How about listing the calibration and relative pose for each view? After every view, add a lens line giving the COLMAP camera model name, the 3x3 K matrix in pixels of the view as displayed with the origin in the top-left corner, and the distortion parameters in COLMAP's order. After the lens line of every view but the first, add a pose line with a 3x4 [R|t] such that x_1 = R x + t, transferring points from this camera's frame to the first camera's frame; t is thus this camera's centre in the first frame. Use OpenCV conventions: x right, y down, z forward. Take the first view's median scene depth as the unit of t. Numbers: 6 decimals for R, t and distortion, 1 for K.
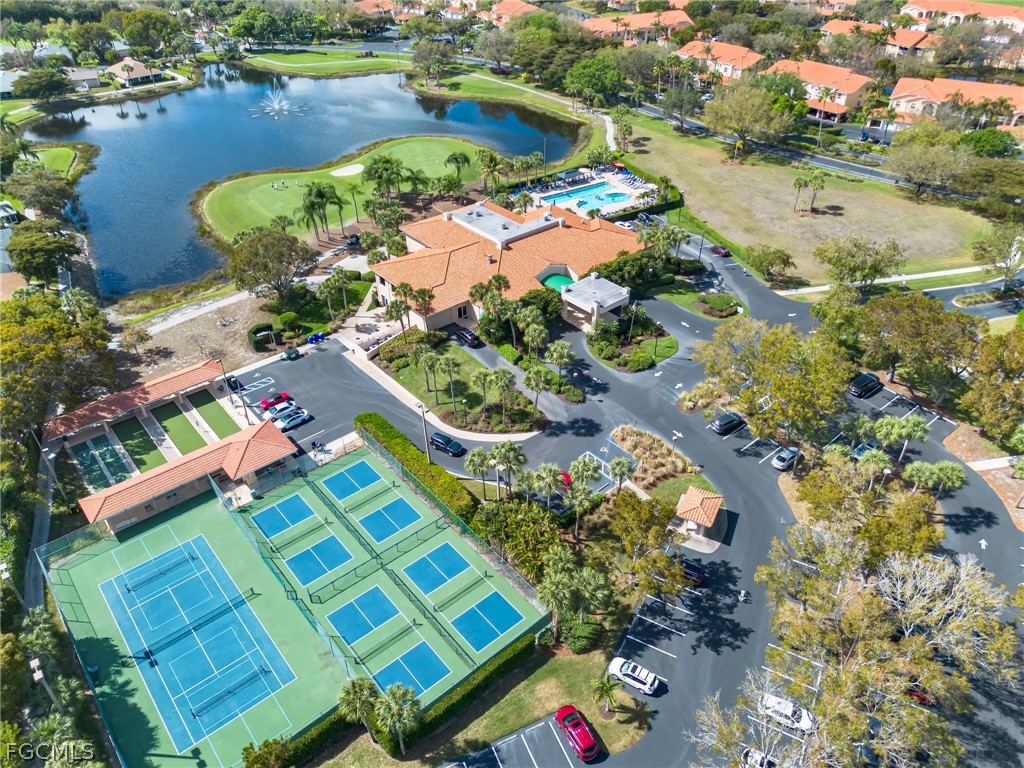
lens RADIAL K [[726.5, 0, 514.6], [0, 726.5, 379.3], [0, 0, 1]] dist [0.070102, -0.067379]
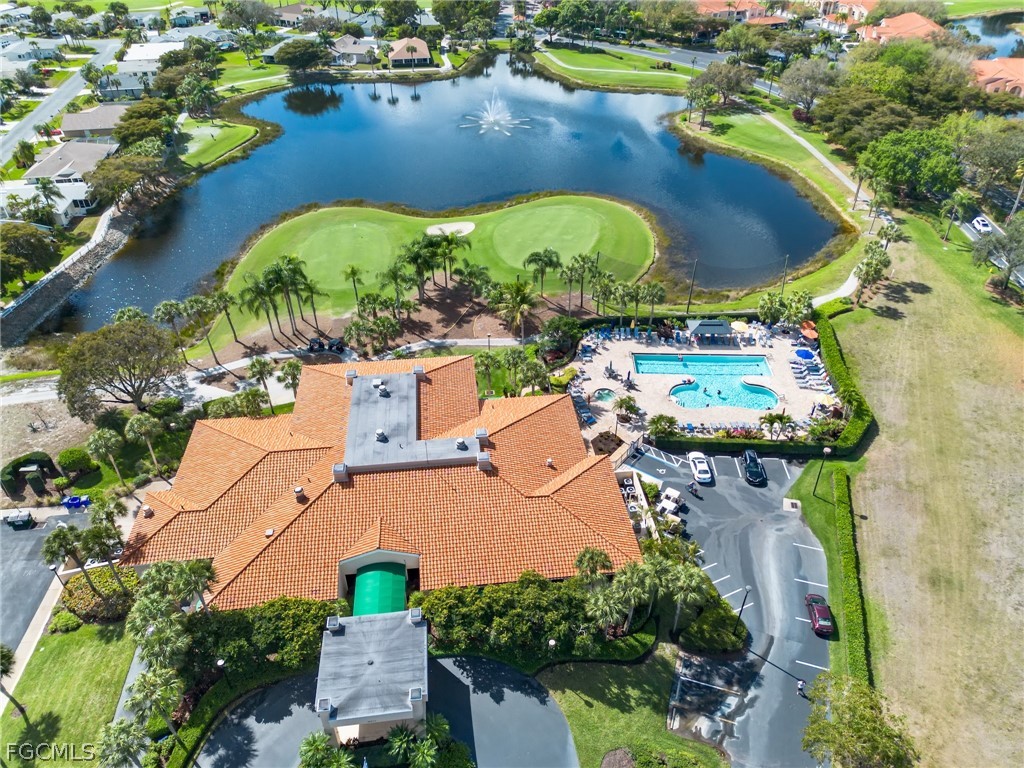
lens RADIAL K [[726.5, 0, 514.6], [0, 726.5, 379.3], [0, 0, 1]] dist [0.070102, -0.067379]
pose [[0.830024, 0.335040, -0.445880, 0.214930], [-0.323499, 0.940445, 0.104456, -0.236162], [0.454323, 0.057540, 0.888977, 0.362742]]
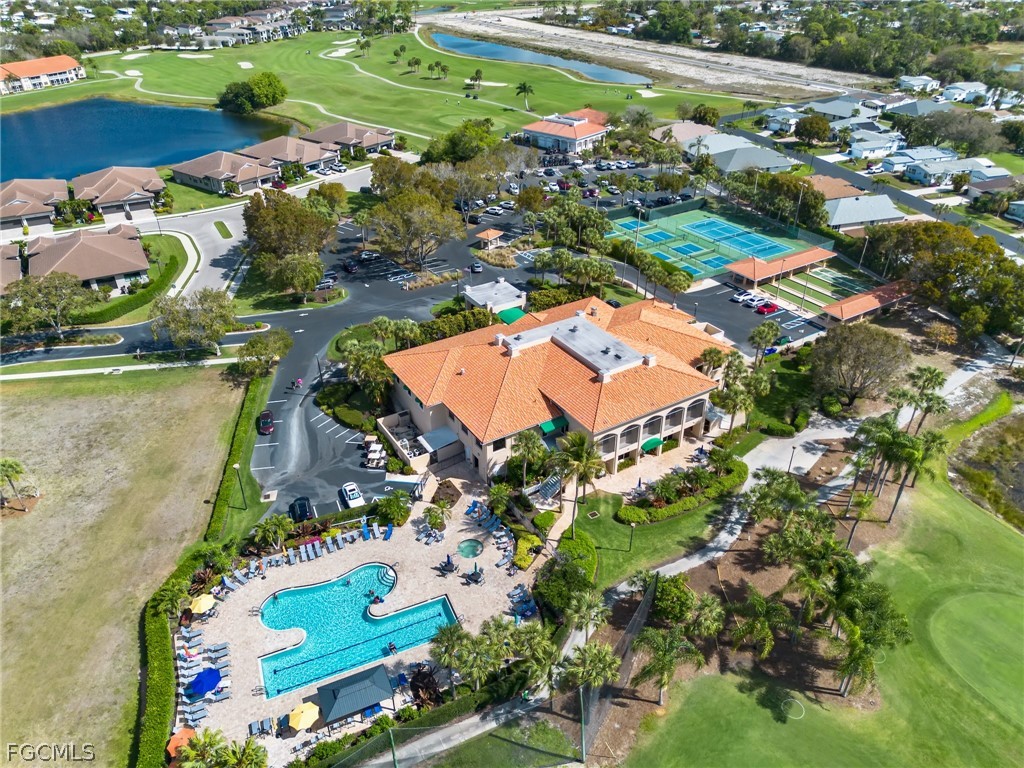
lens RADIAL K [[726.5, 0, 514.6], [0, 726.5, 379.3], [0, 0, 1]] dist [0.070102, -0.067379]
pose [[-0.988380, -0.063038, 0.138313, -0.041393], [0.103143, 0.390242, 0.914917, -0.631490], [-0.111650, 0.918552, -0.379205, 0.928213]]
